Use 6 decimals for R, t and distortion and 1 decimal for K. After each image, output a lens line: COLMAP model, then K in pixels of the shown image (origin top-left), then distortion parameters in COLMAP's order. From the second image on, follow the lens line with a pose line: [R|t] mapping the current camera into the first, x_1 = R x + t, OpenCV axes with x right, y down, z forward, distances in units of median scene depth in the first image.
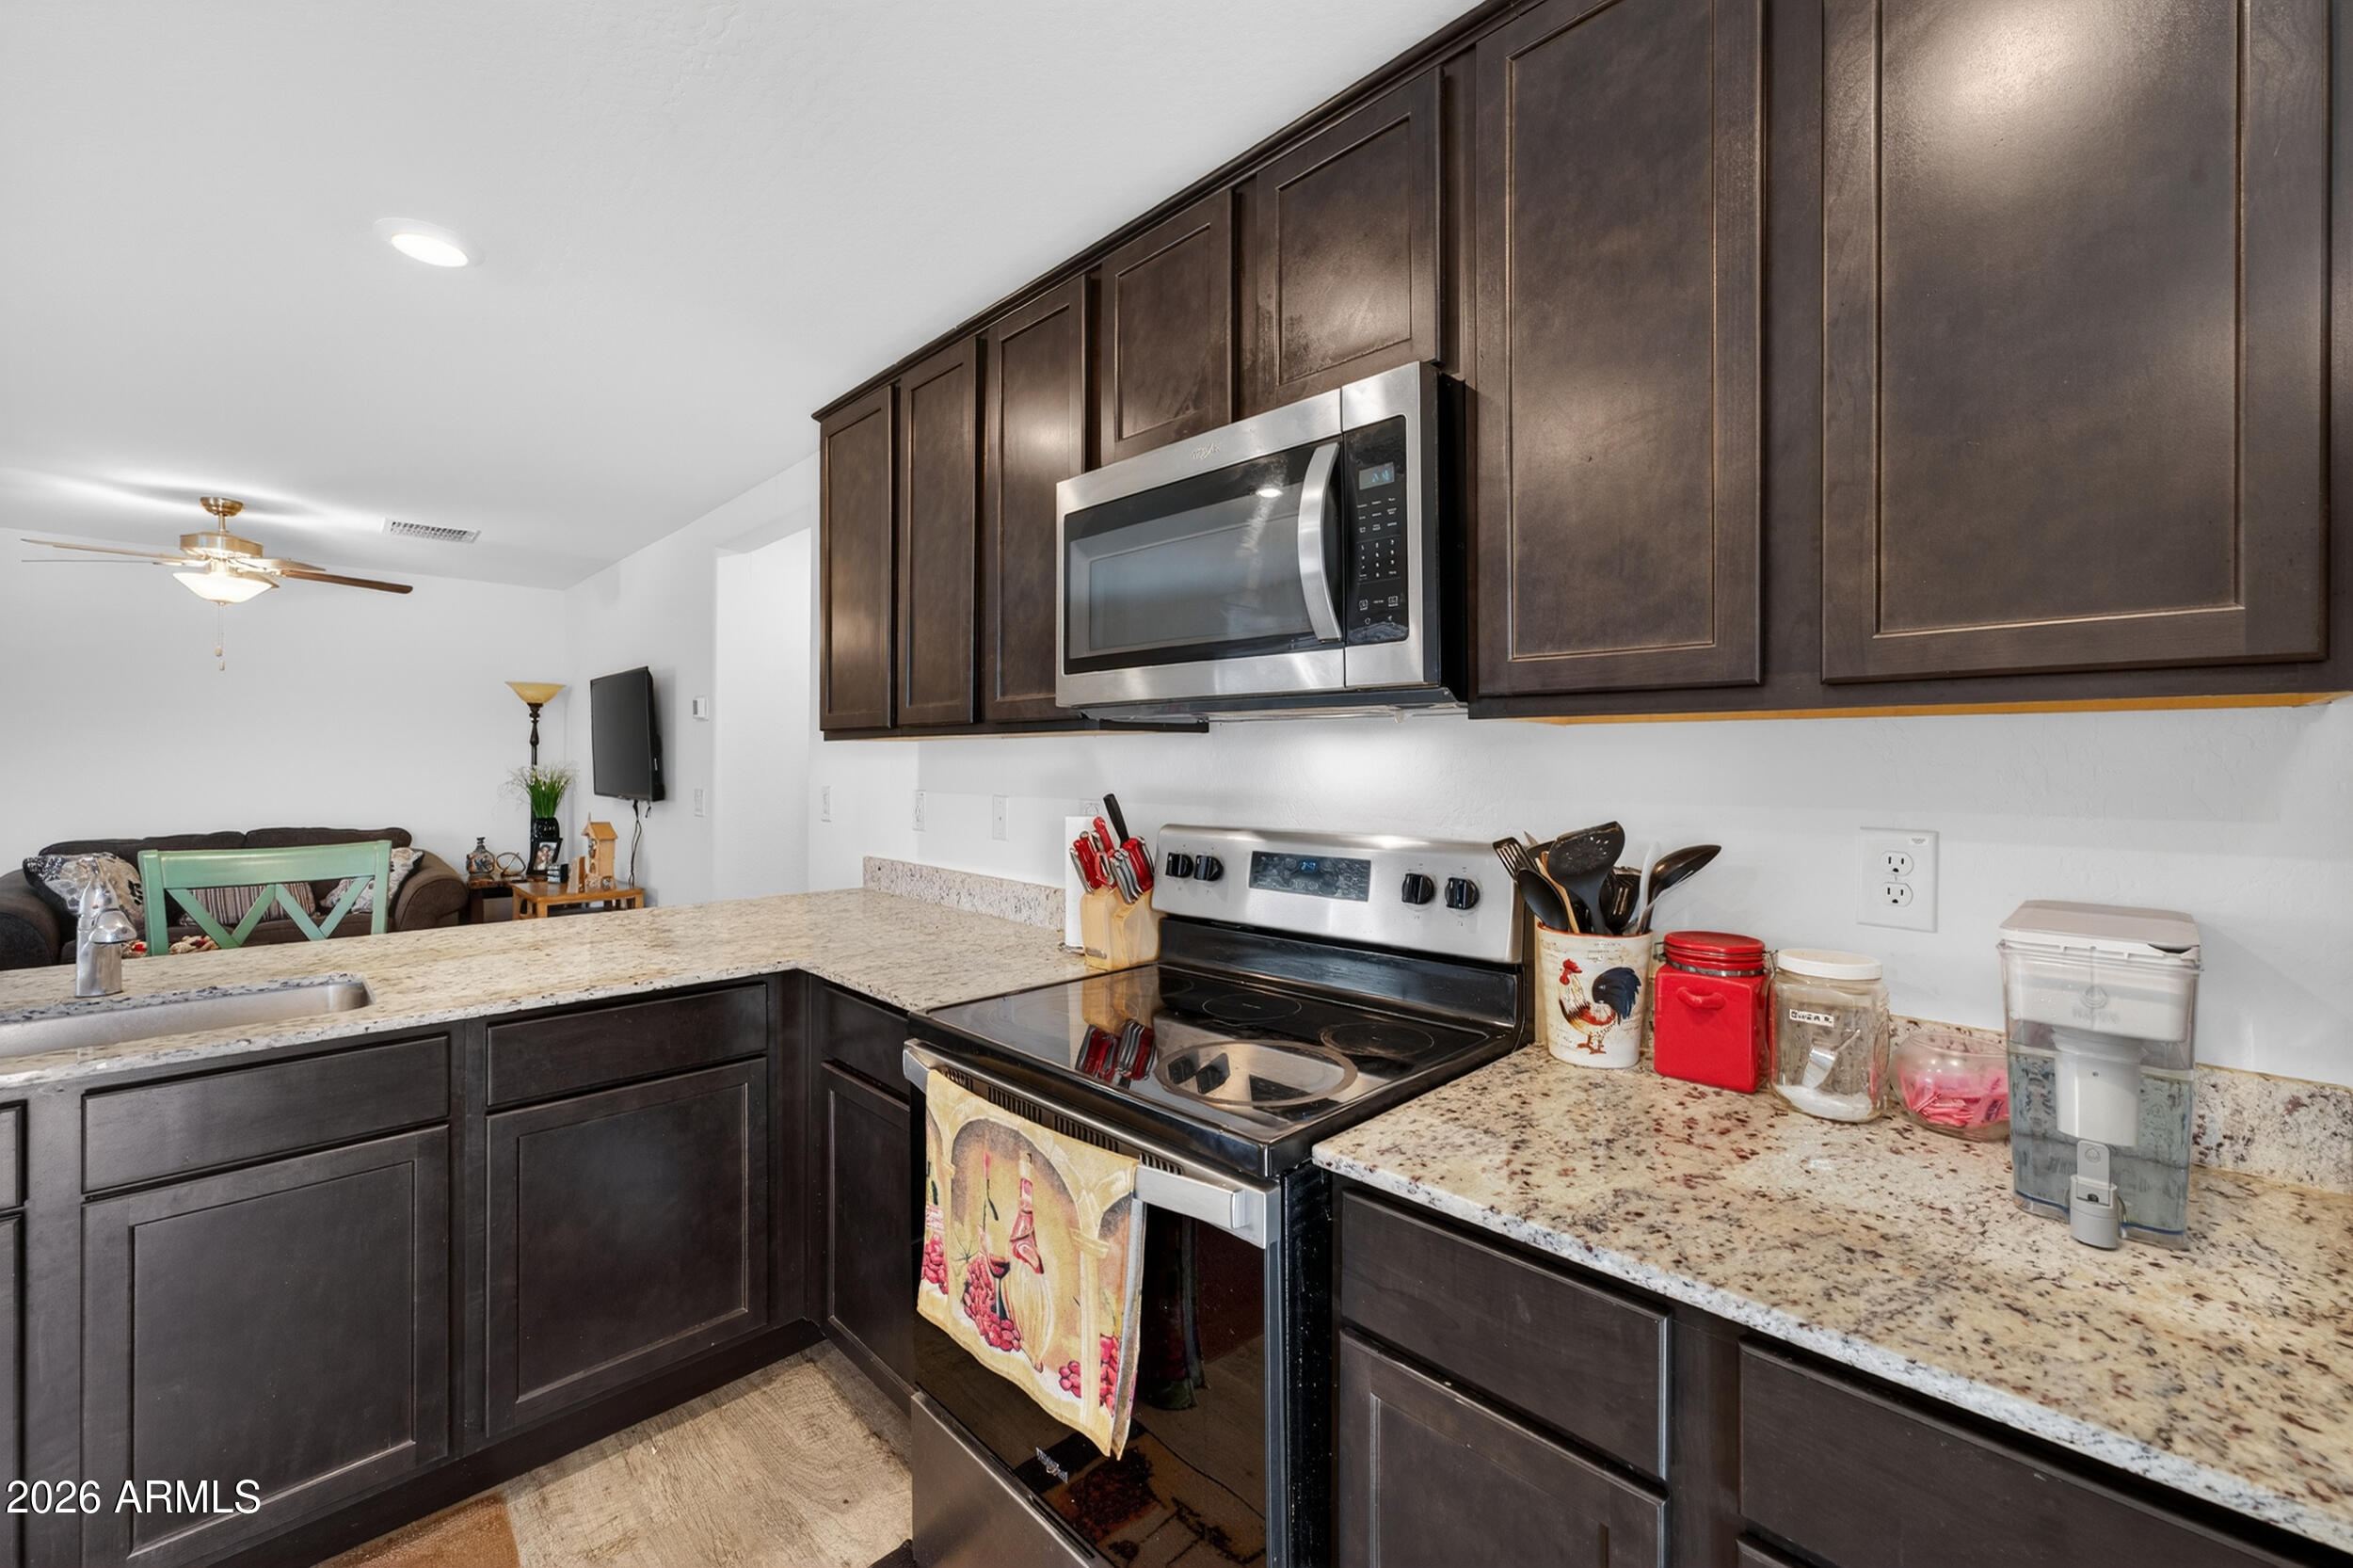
lens RADIAL K [[961.6, 0, 1163.4], [0, 961.6, 758.2], [0, 0, 1]] dist [0.082261, -0.000016]
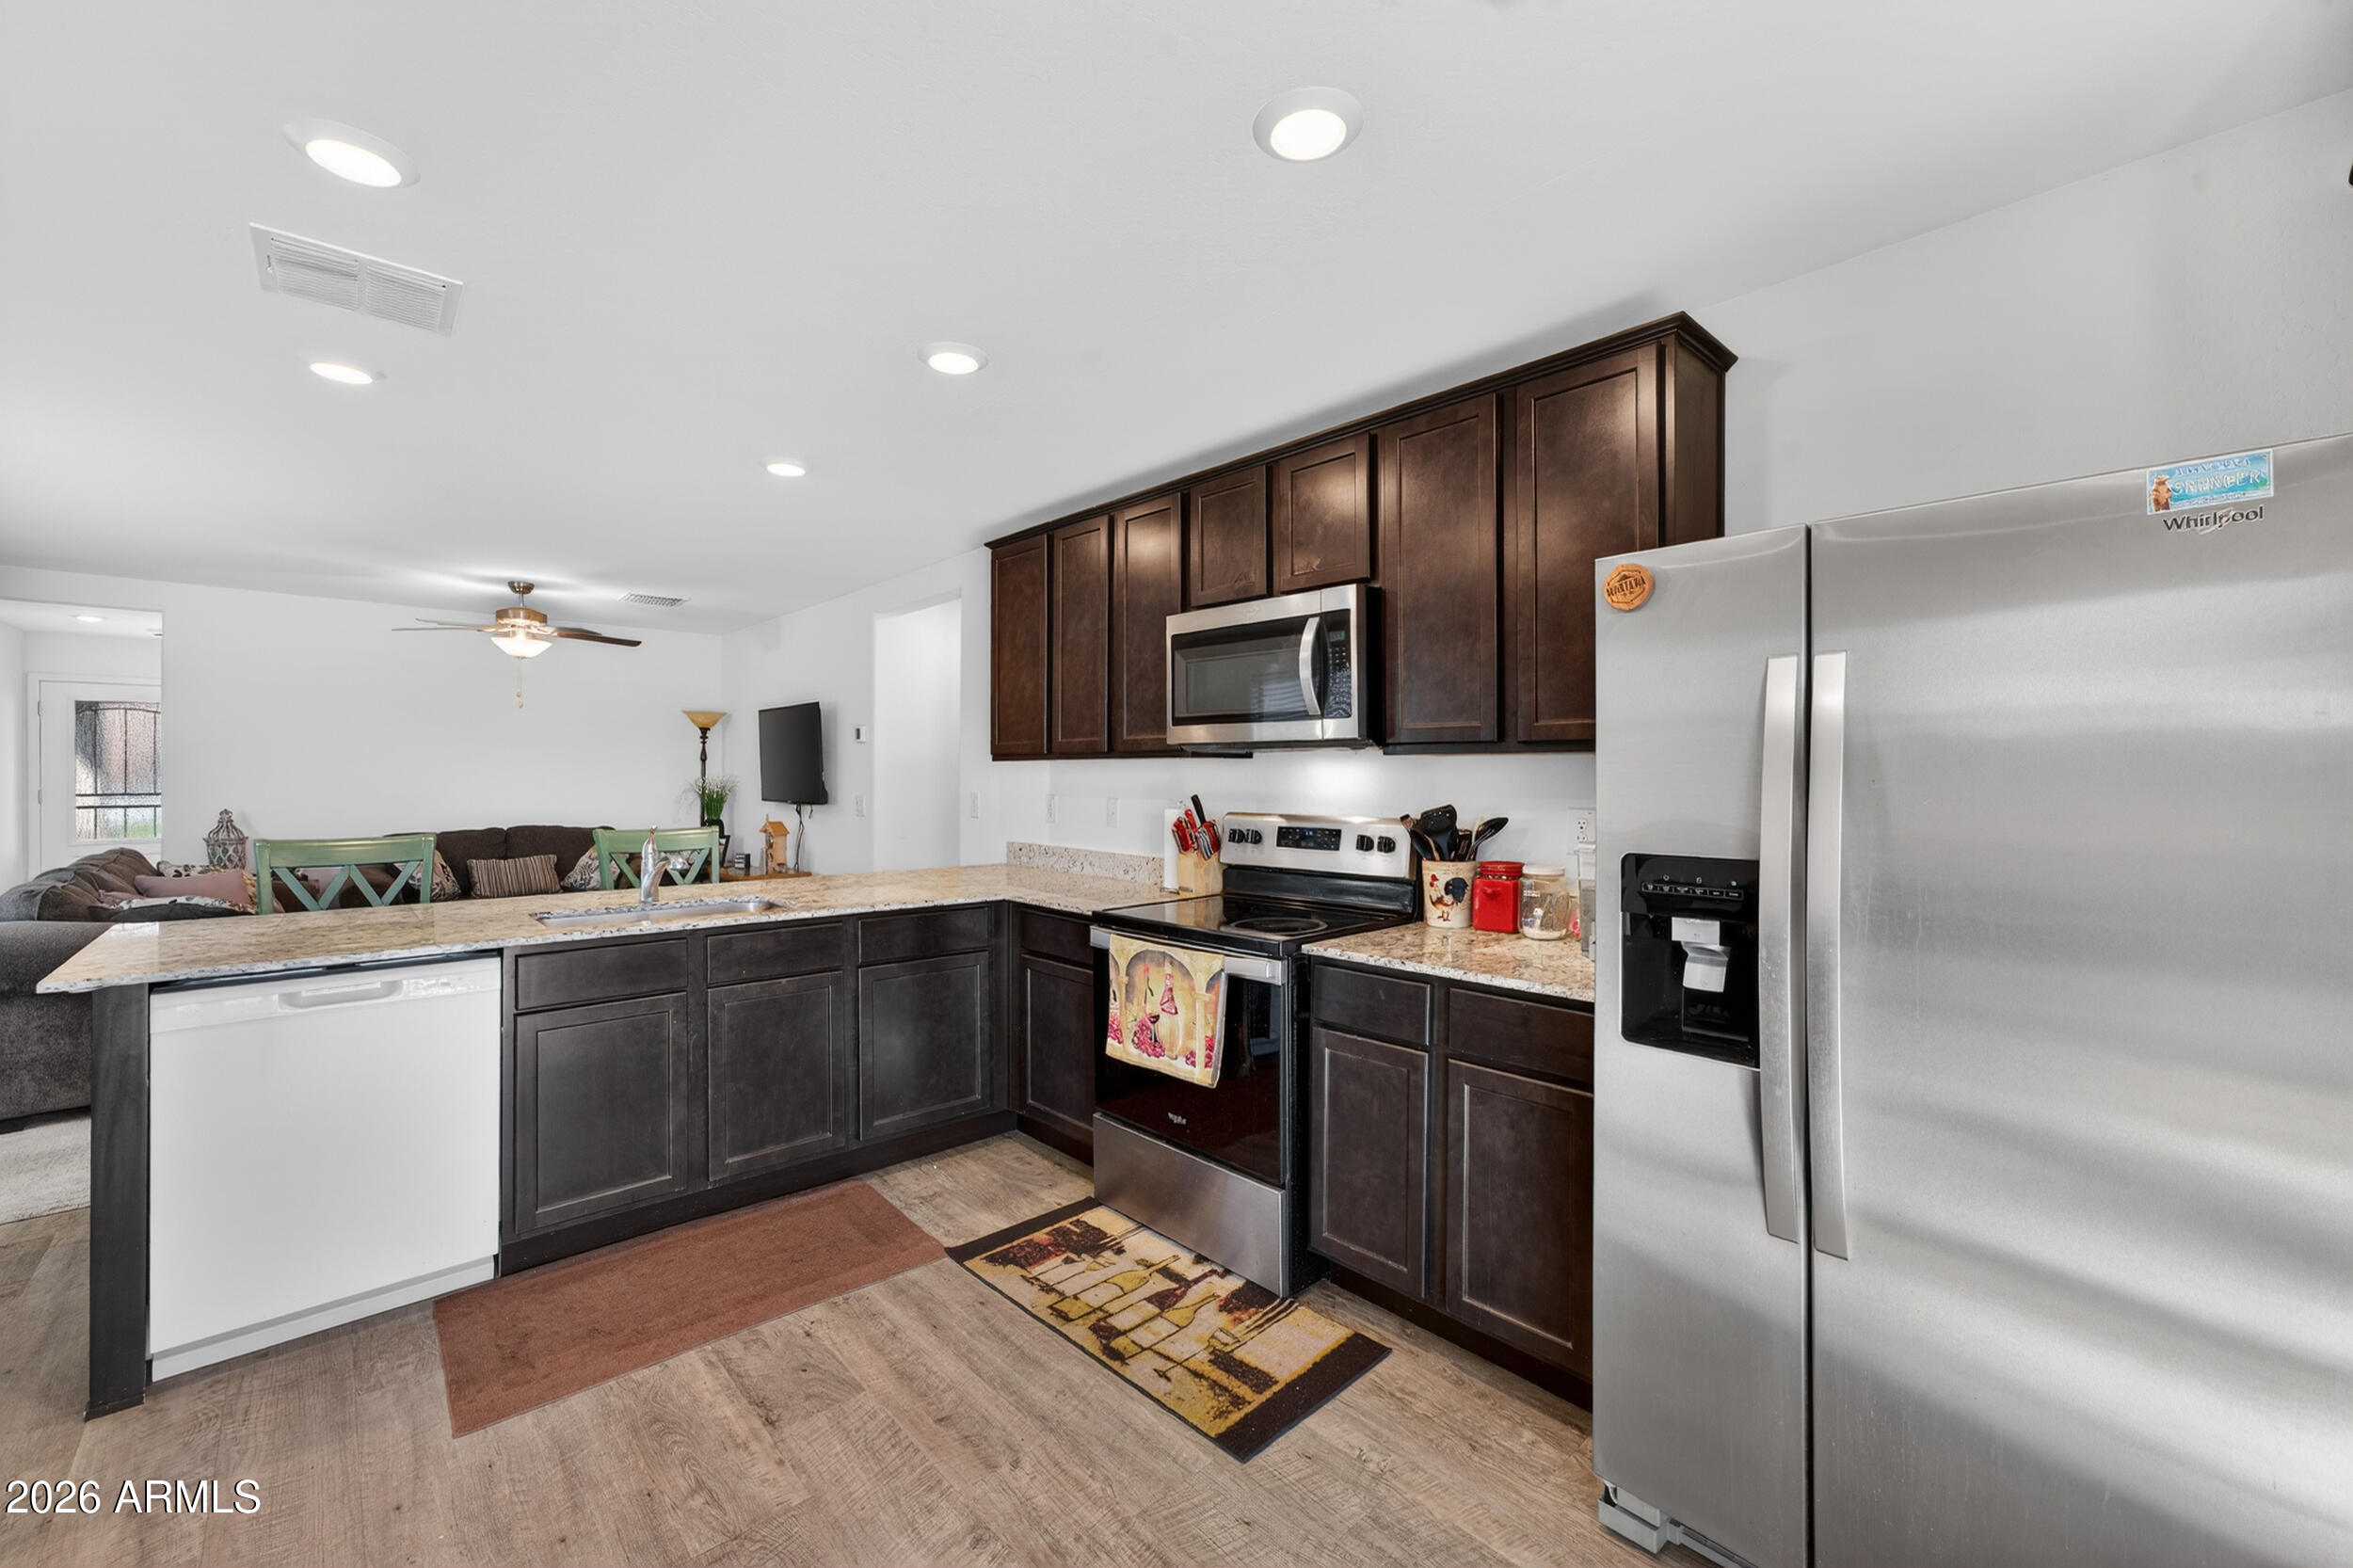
lens RADIAL K [[964.6, 0, 1176.5], [0, 964.6, 784.0], [0, 0, 1]] dist [-0.029355, 0.020759]
pose [[0.999768, 0.000704, -0.021548, -0.067105], [-0.000409, 0.999906, 0.013690, -0.006552], [0.021556, -0.013678, 0.999674, -0.919557]]
